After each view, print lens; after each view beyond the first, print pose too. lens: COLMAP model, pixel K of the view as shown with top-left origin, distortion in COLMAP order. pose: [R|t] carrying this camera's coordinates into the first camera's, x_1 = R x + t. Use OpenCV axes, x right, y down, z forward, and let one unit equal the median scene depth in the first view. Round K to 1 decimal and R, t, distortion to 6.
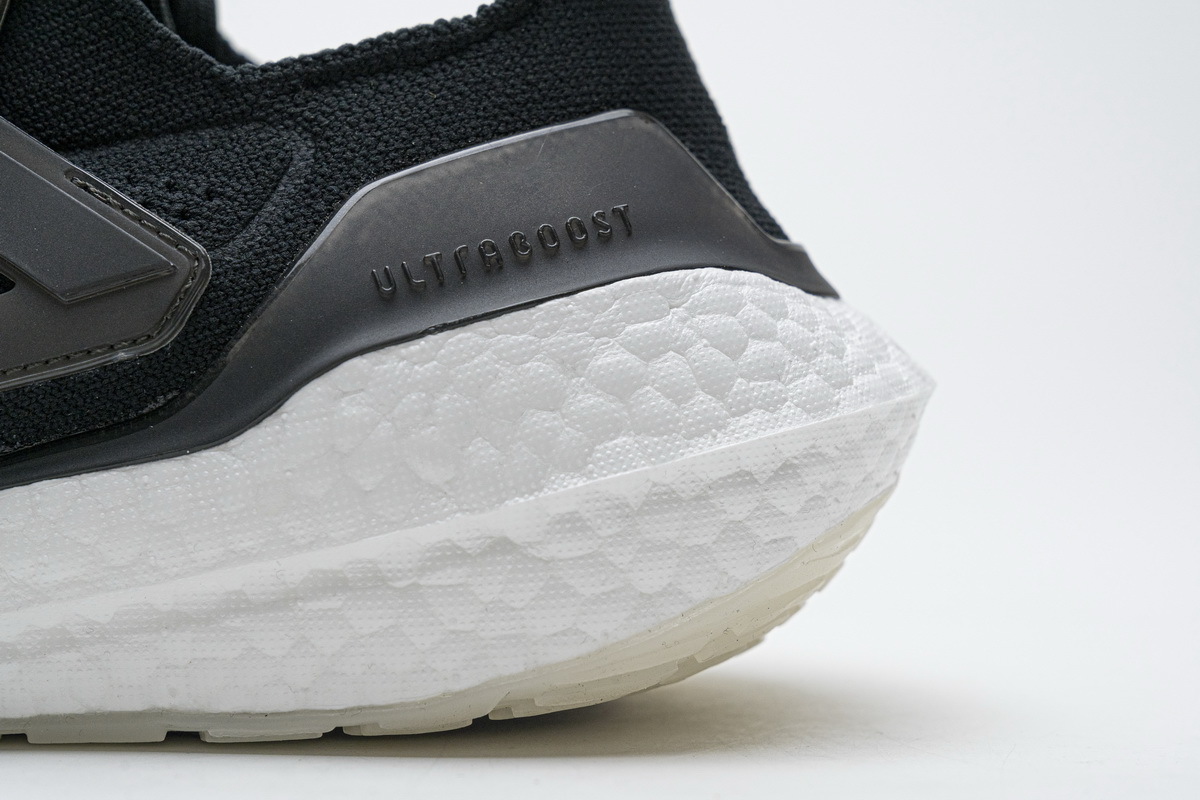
lens RADIAL K [[2348.8, 0, 589.8], [0, 2348.8, 396.5], [0, 0, 1]] dist [0.000890, 0.000000]
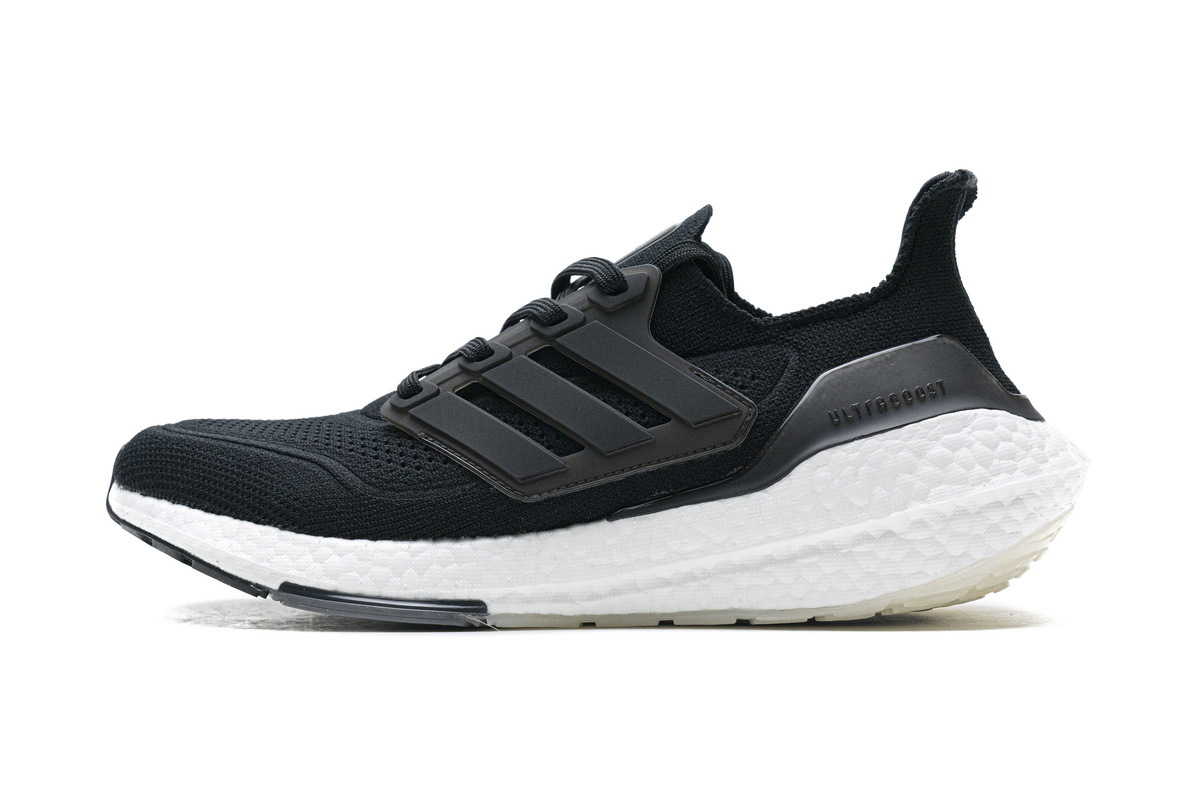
lens RADIAL K [[2348.8, 0, 596.2], [0, 2348.8, 403.9], [0, 0, 1]] dist [0.000890, 0.000000]
pose [[0.994068, -0.007505, -0.108499, -0.069768], [0.003326, 0.999247, -0.038649, 0.024644], [0.108707, 0.038059, 0.993345, -1.241582]]
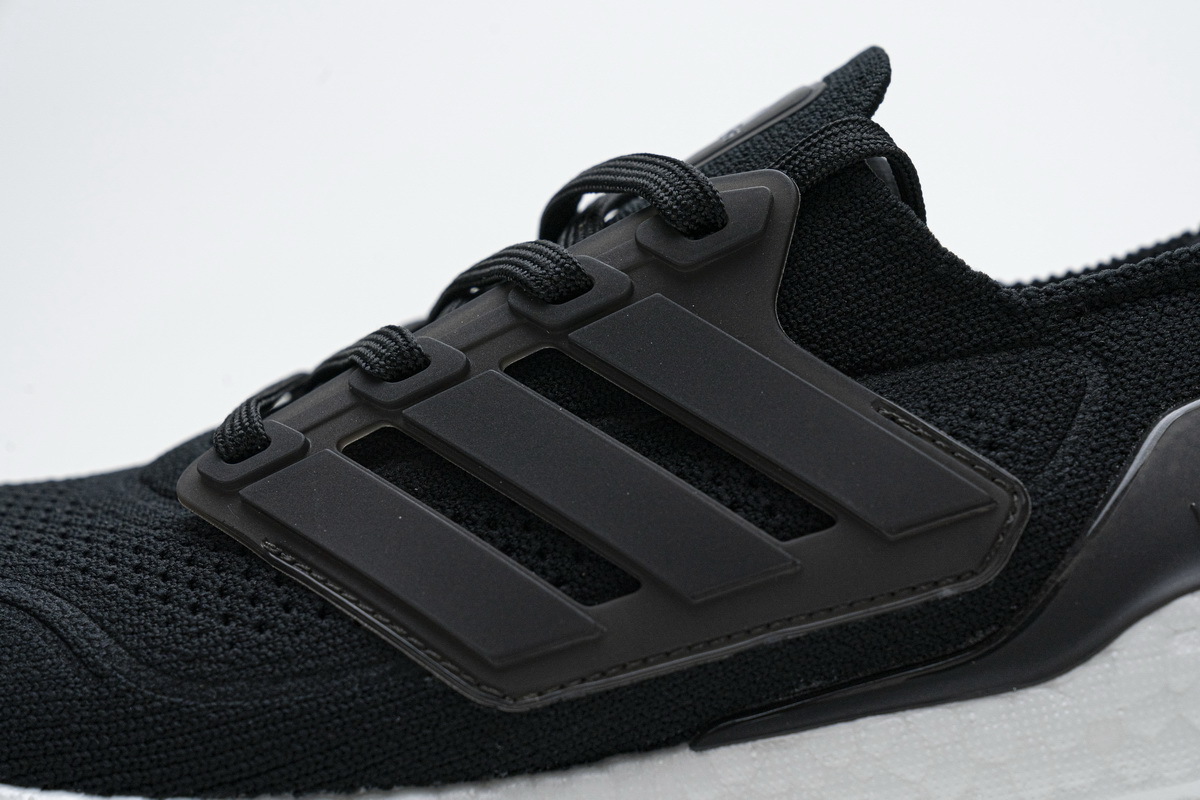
lens RADIAL K [[2348.8, 0, 606.3], [0, 2348.8, 408.8], [0, 0, 1]] dist [0.000890, 0.000000]
pose [[0.999122, -0.002218, -0.041848, -0.296945], [0.002058, 0.999990, -0.003871, -0.090242], [0.041856, 0.003782, 0.999117, -0.003277]]
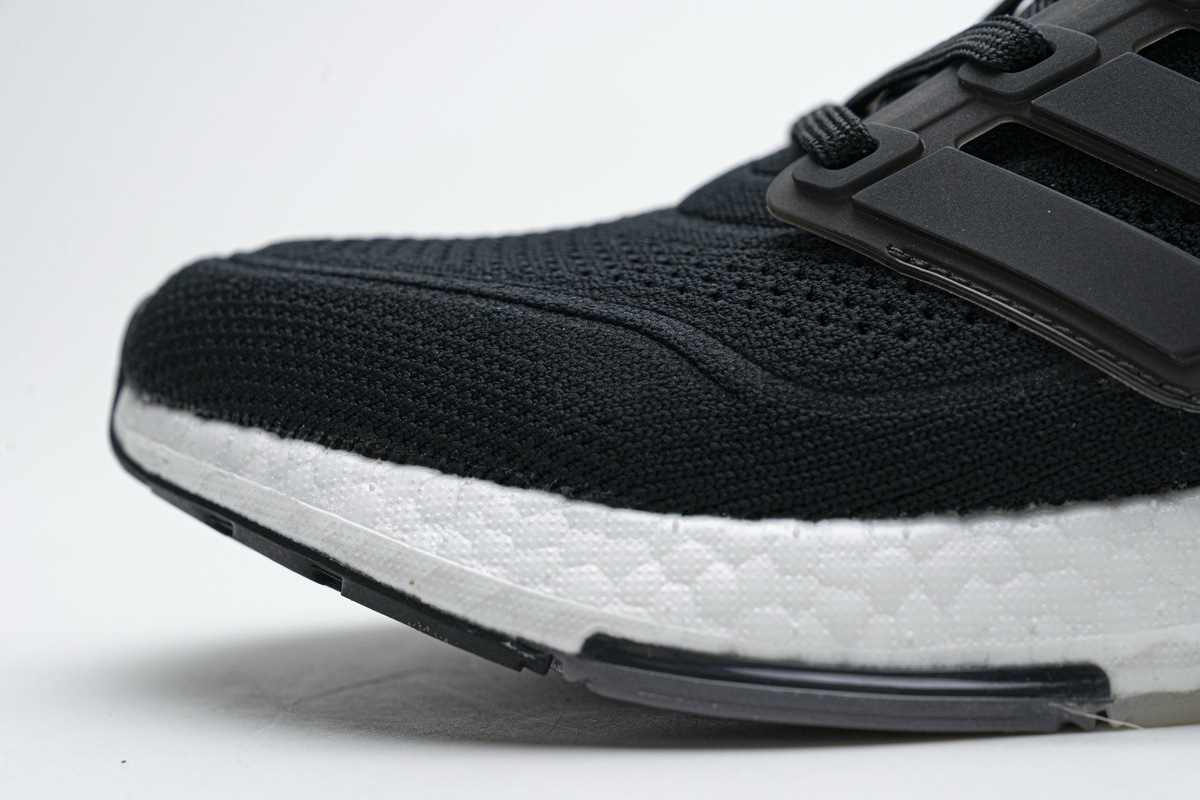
lens RADIAL K [[2348.8, 0, 599.6], [0, 2348.8, 393.2], [0, 0, 1]] dist [0.000890, 0.000000]
pose [[0.997100, -0.031950, -0.069074, -0.541063], [0.033410, 0.999240, 0.020085, -0.001168], [0.068380, -0.022334, 0.997409, 0.071936]]
